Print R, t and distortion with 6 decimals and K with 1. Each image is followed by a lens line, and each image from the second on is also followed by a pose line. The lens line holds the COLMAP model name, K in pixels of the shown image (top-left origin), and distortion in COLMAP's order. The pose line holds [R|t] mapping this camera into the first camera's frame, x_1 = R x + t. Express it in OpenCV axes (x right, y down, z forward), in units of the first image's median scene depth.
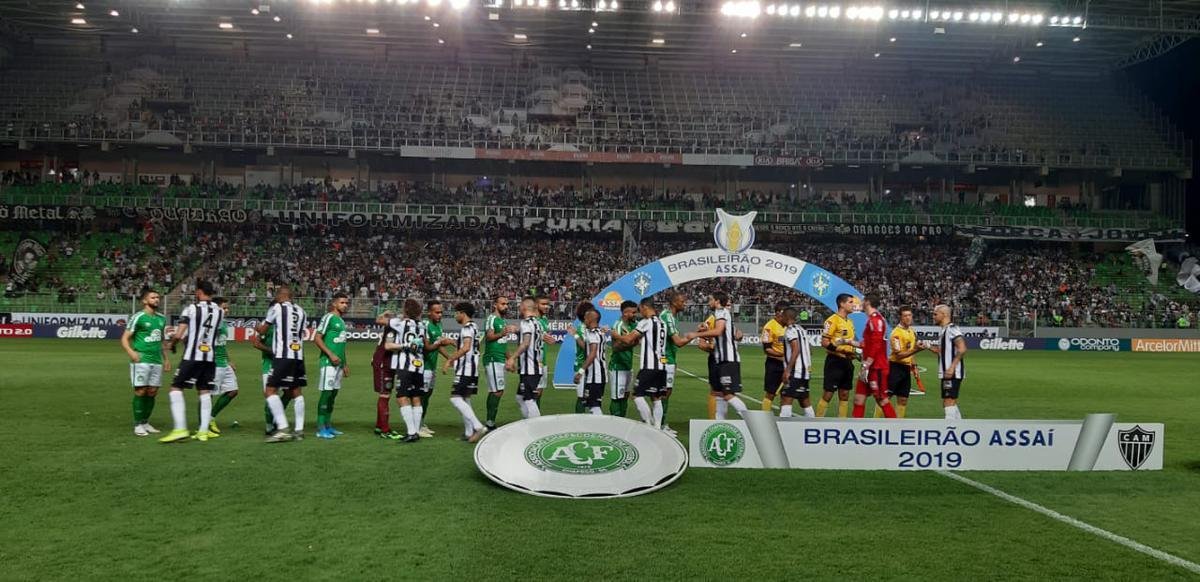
lens RADIAL K [[929.6, 0, 599.1], [0, 929.6, 346.6], [0, 0, 1]] dist [0.049851, -0.135653]
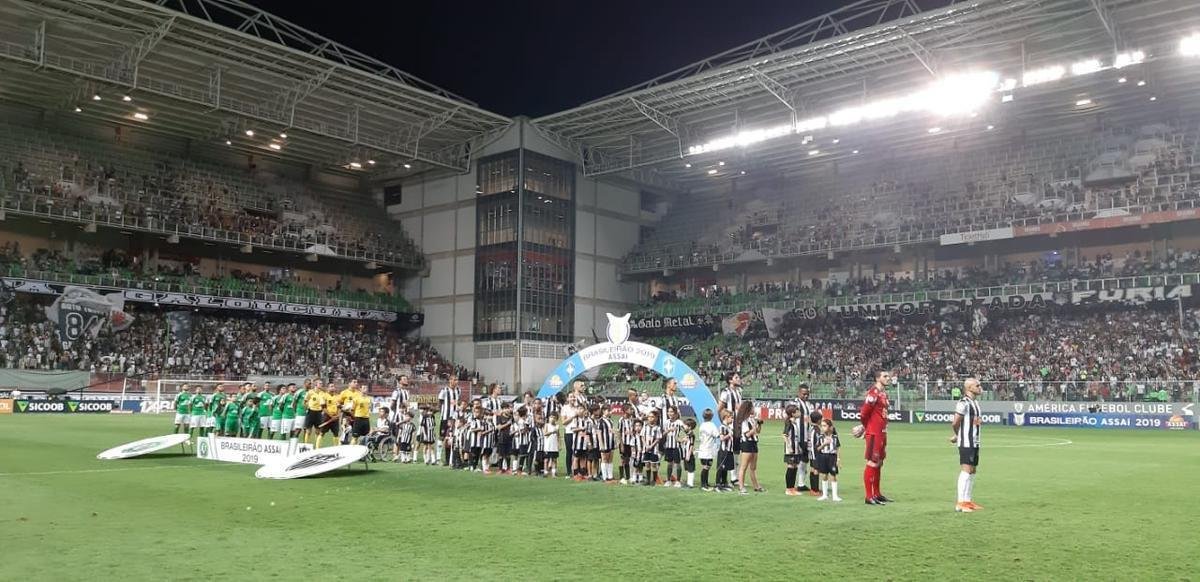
lens RADIAL K [[929.6, 0, 599.1], [0, 929.6, 346.6], [0, 0, 1]] dist [0.049851, -0.135653]
pose [[0.680048, -0.047051, -0.731656, 0.285418], [-0.020150, 0.996362, -0.082802, 0.003602], [0.732890, 0.071052, 0.676626, 0.018448]]
